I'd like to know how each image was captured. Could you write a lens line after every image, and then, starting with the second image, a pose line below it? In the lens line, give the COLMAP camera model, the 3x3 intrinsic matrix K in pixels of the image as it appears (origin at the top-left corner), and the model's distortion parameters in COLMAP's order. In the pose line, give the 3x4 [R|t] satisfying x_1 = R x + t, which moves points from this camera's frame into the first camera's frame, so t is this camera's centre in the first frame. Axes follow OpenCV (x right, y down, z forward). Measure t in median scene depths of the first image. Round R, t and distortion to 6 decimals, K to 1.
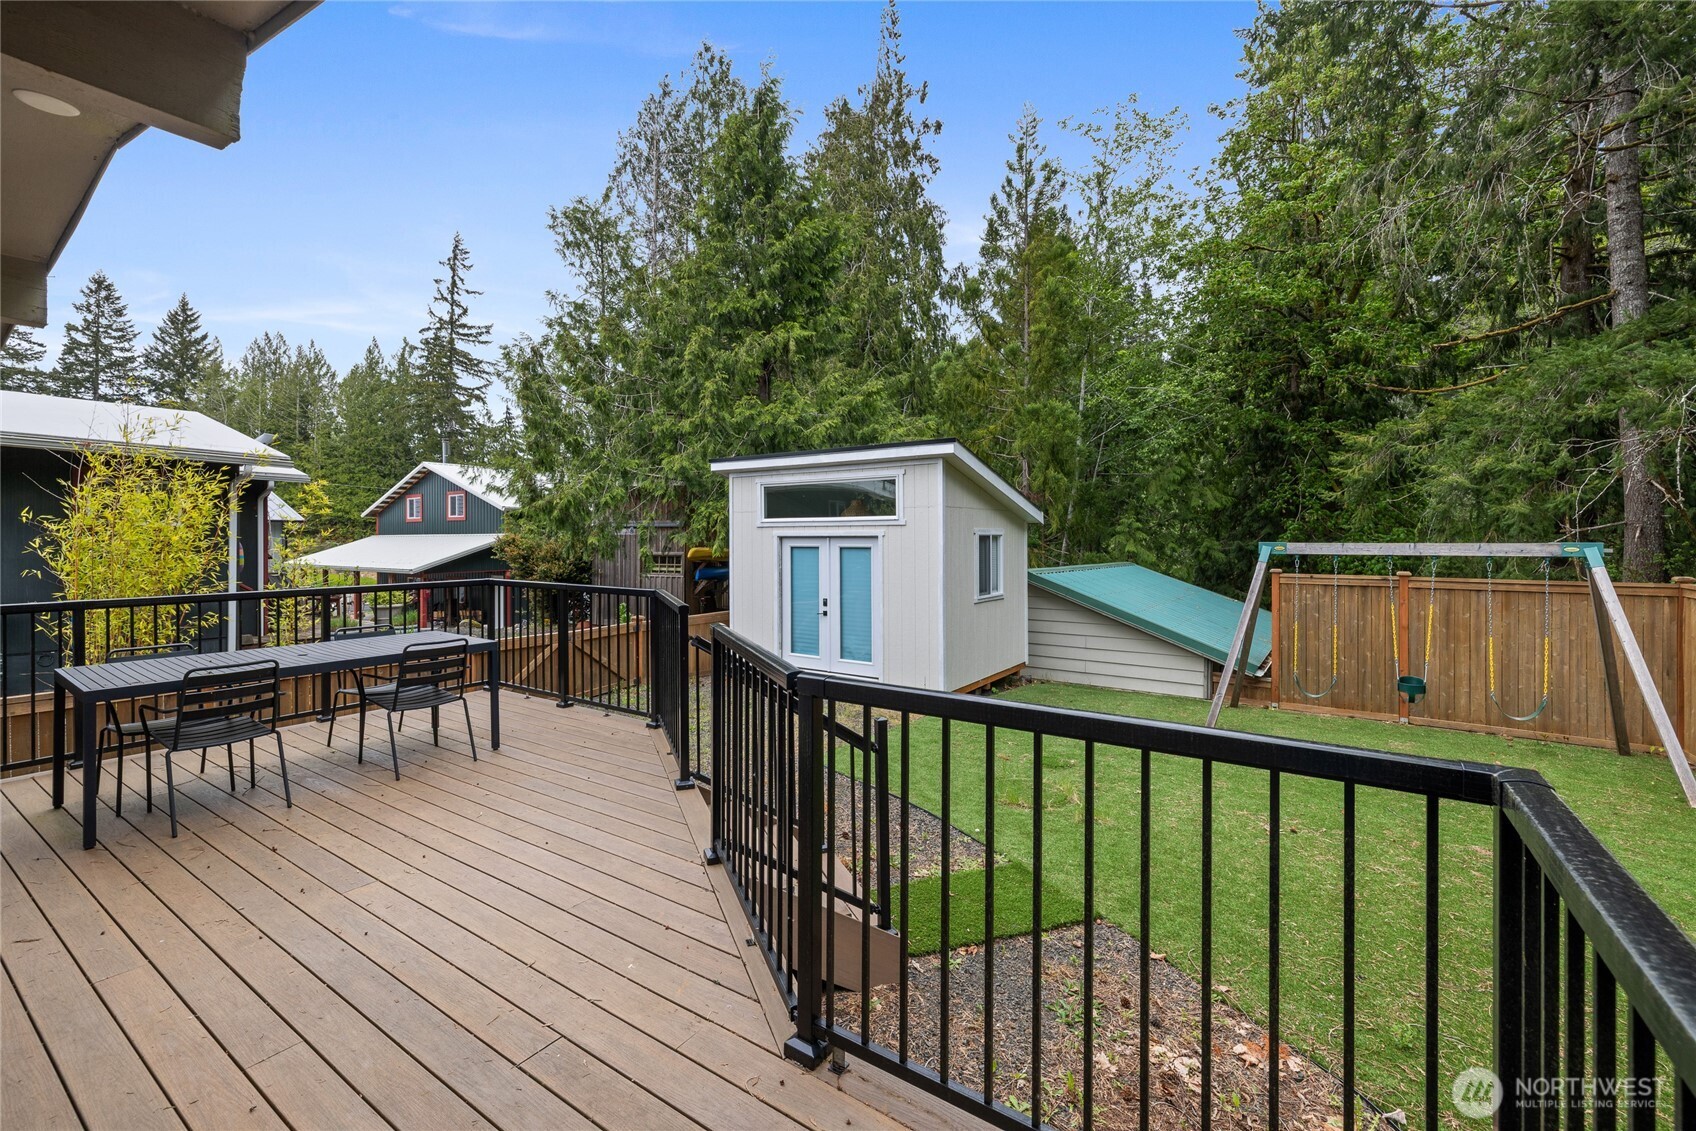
lens RADIAL K [[717.1, 0, 833.4], [0, 717.1, 546.9], [0, 0, 1]] dist [-0.000879, 0.000008]
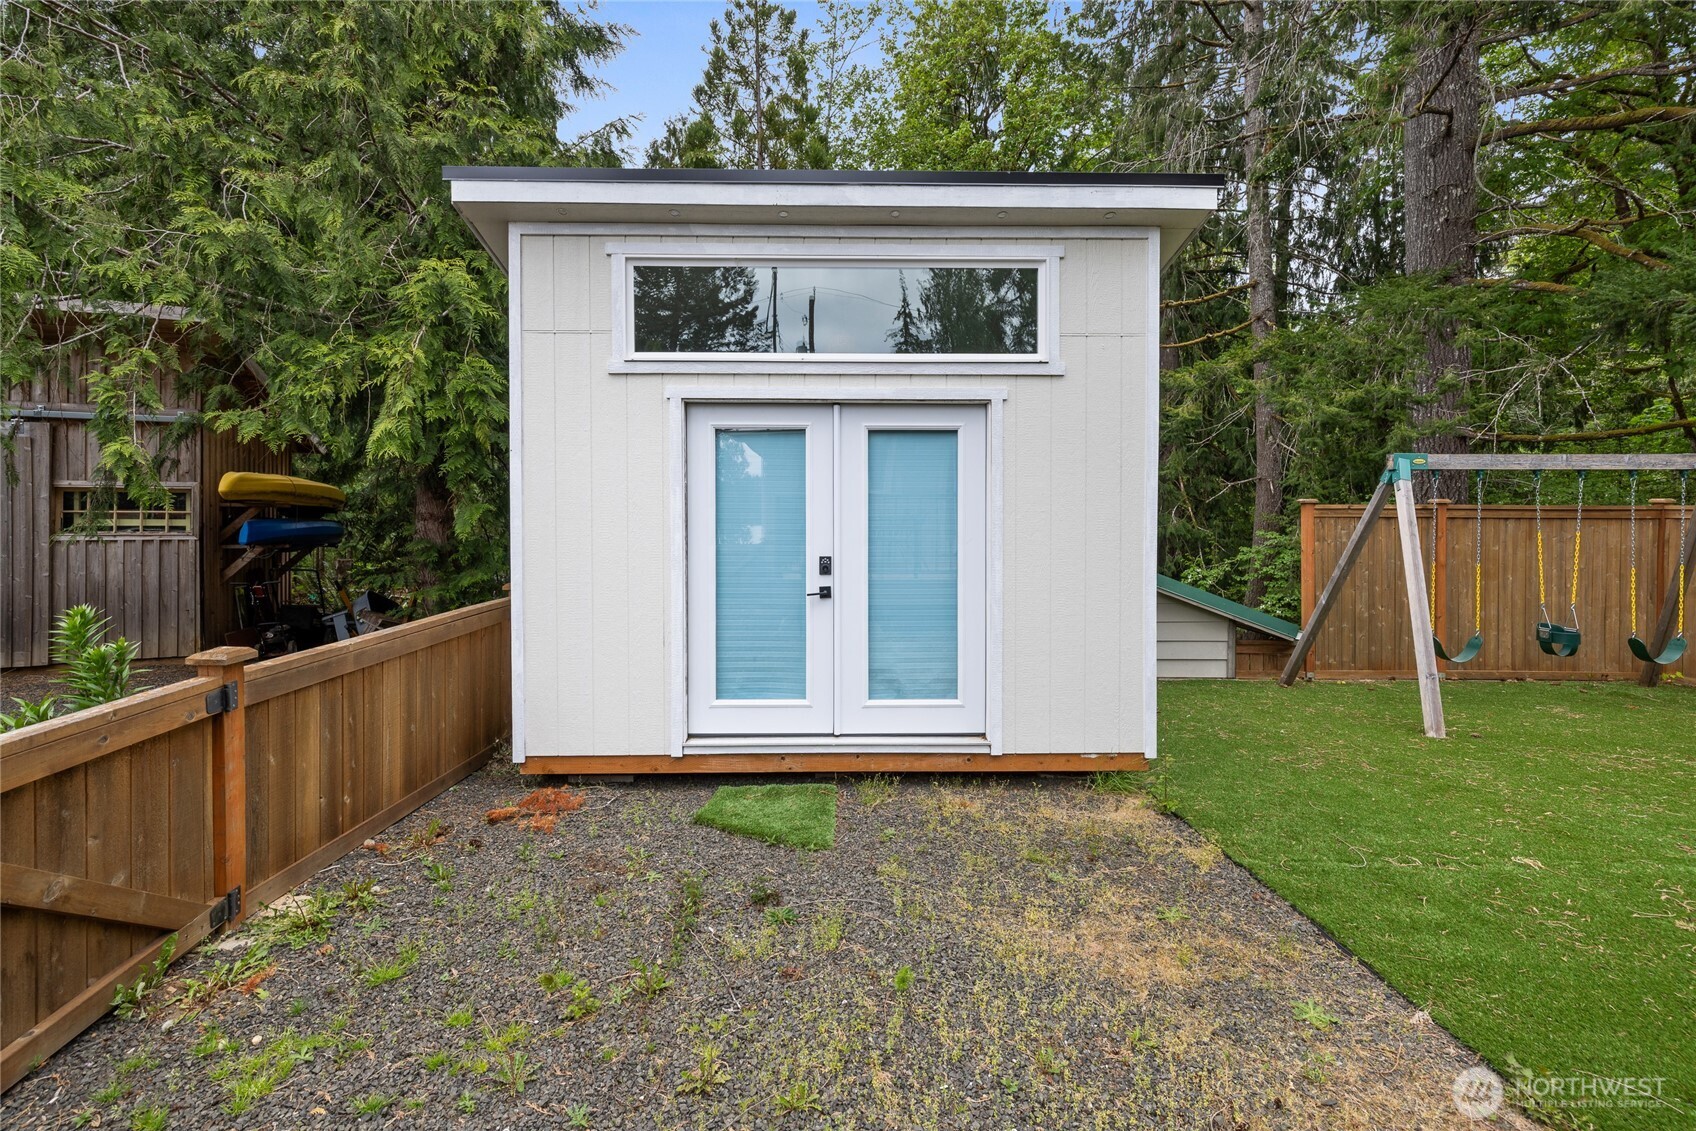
lens RADIAL K [[727.6, 0, 843.6], [0, 727.6, 529.9], [0, 0, 1]] dist [-0.000344, 0.000115]
pose [[0.805218, -0.010086, 0.592894, -0.216965], [0.005606, 0.999940, 0.009396, 0.047042], [-0.592953, -0.004243, 0.805226, 0.582457]]
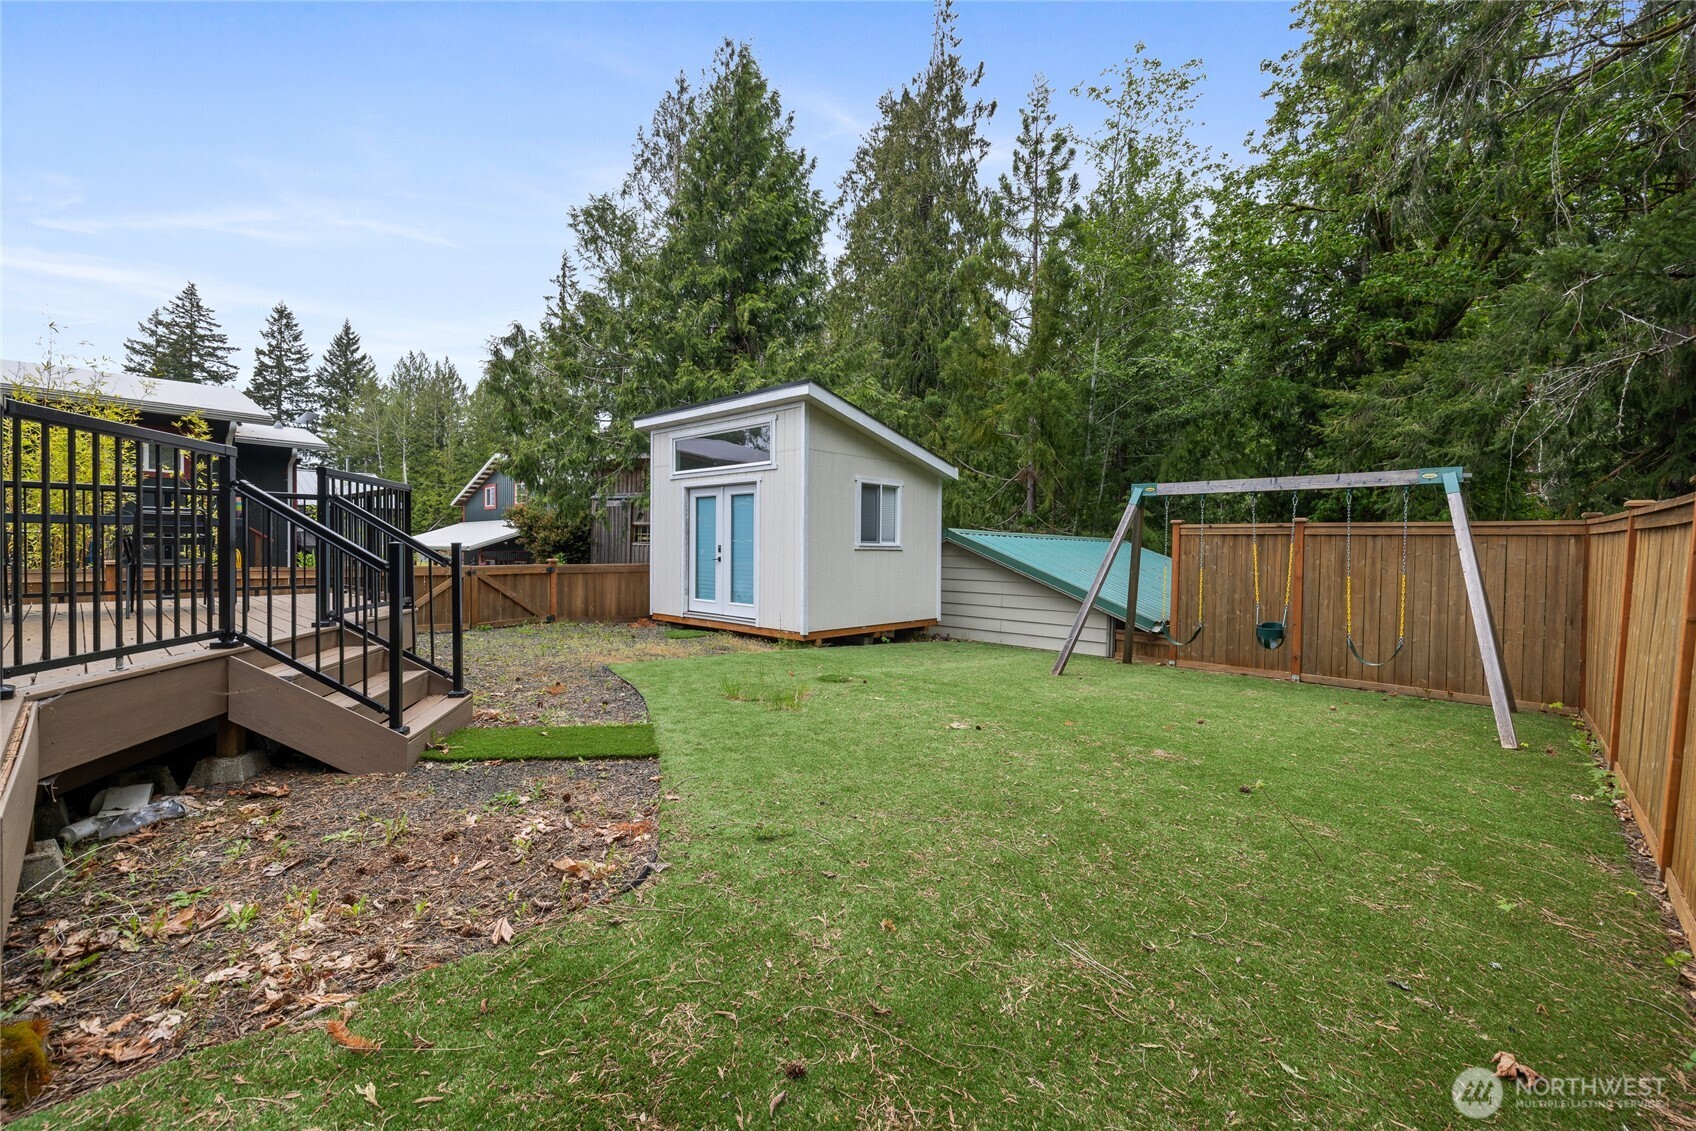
lens RADIAL K [[715.7, 0, 829.6], [0, 715.7, 564.6], [0, 0, 1]] dist [-0.002937, 0.000197]
pose [[0.987802, 0.017656, -0.154708, 0.271352], [-0.015911, 0.999795, 0.012510, 0.074595], [0.154897, -0.009896, 0.987881, -0.005765]]
